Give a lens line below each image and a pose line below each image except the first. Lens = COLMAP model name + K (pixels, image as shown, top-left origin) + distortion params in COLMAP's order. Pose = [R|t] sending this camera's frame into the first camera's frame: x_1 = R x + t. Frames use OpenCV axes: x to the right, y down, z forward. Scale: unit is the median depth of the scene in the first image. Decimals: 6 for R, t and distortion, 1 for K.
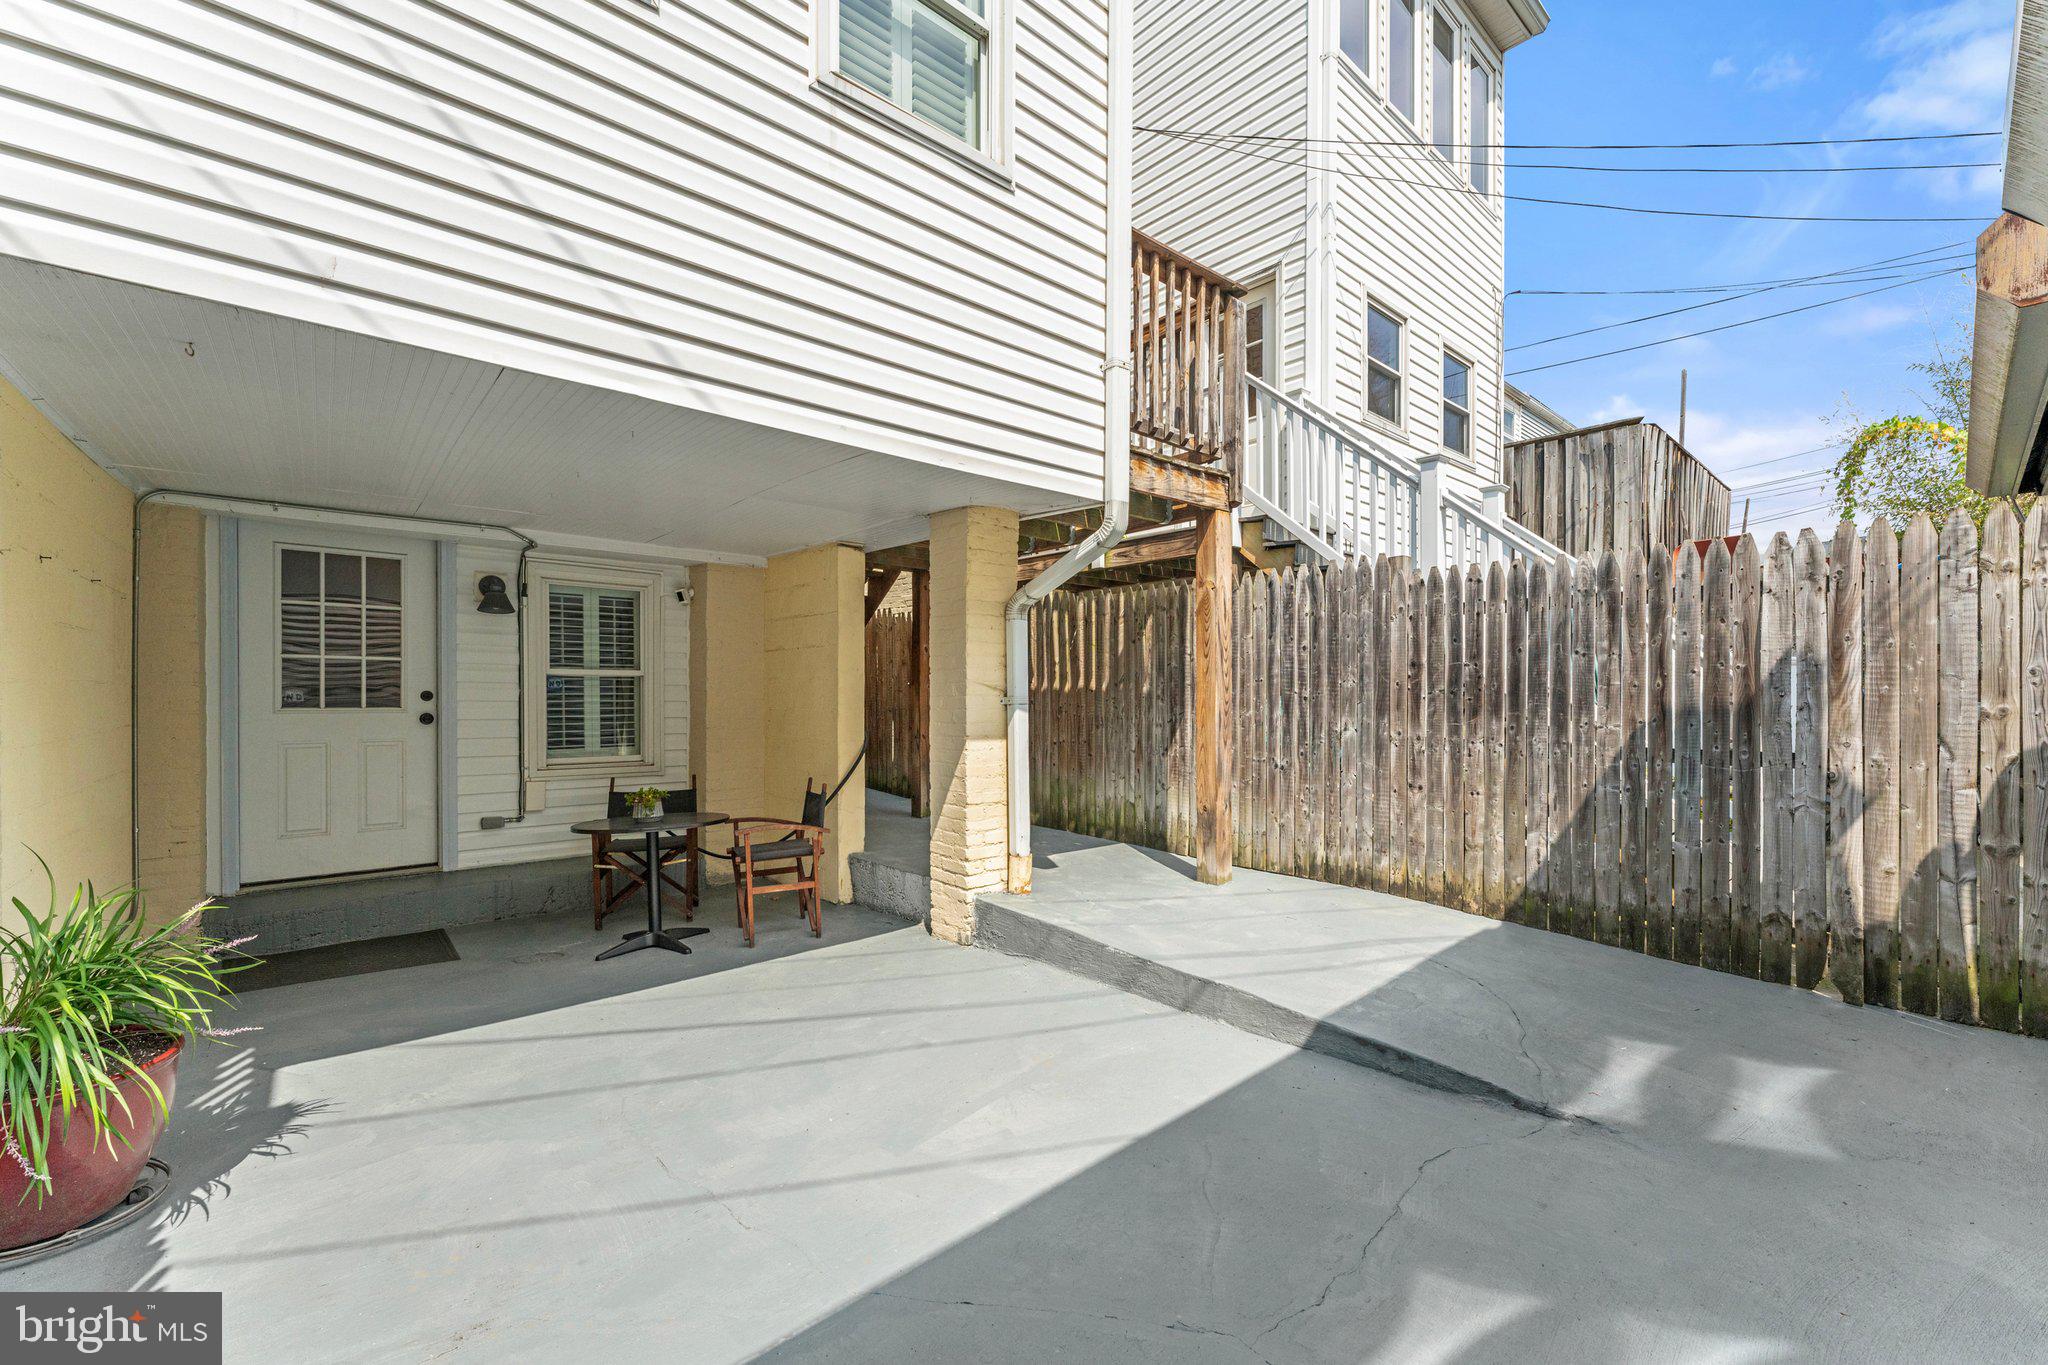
lens RADIAL K [[823.5, 0, 1010.7], [0, 823.5, 688.1], [0, 0, 1]] dist [0.000788, -0.000394]
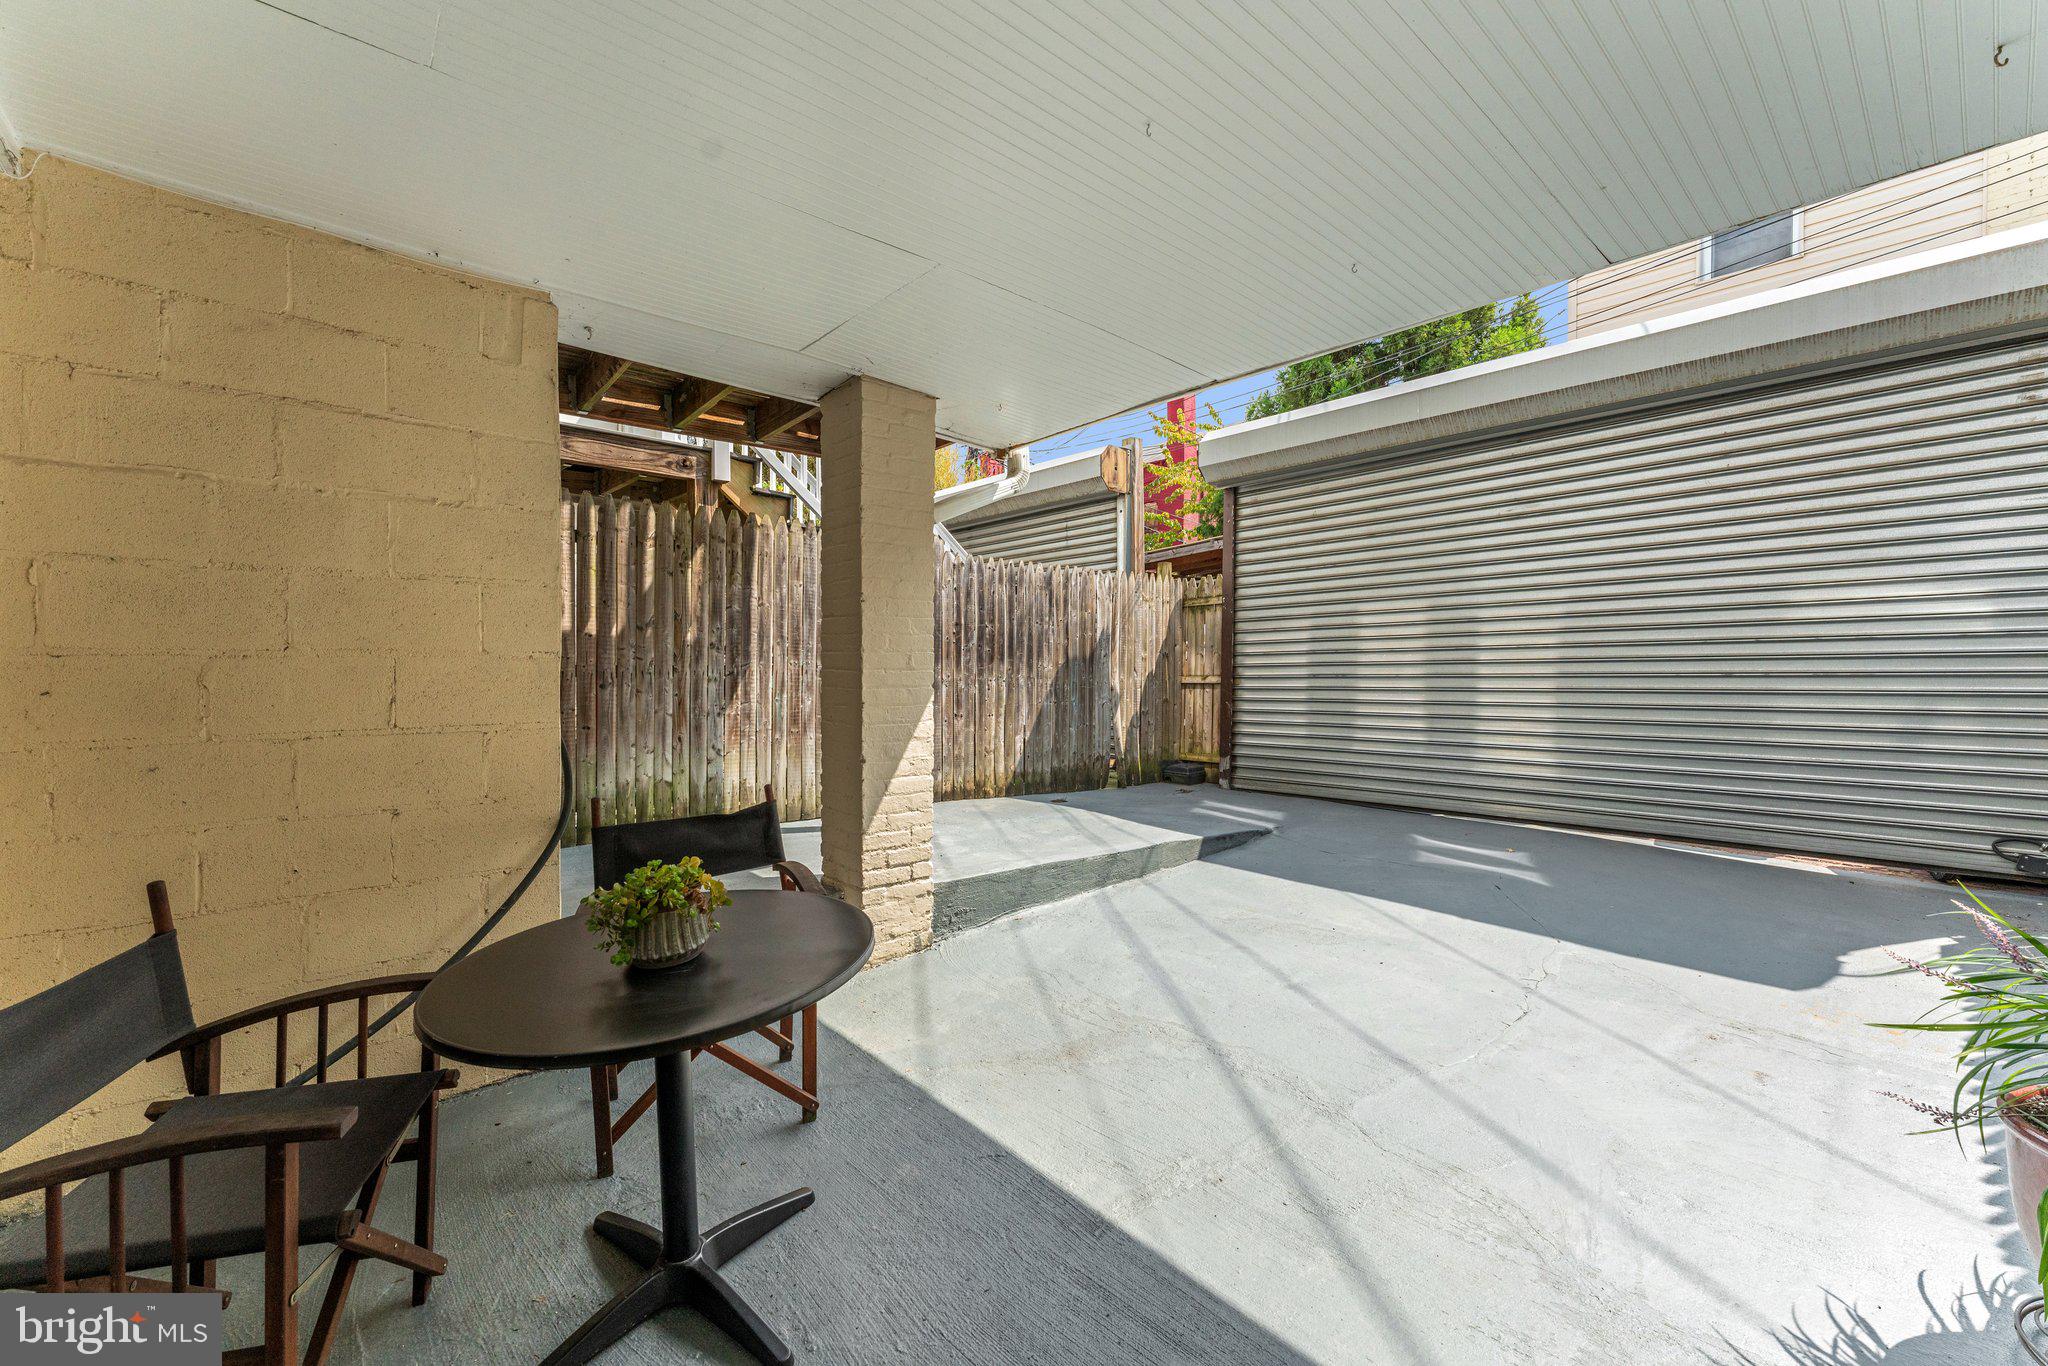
lens RADIAL K [[823.5, 0, 1010.4], [0, 823.5, 674.2], [0, 0, 1]] dist [0.000788, -0.000394]
pose [[0.006218, -0.010019, 0.999930, -0.844243], [-0.005470, 0.999935, 0.010053, 0.038386], [-0.999966, -0.005532, 0.006163, 0.906720]]
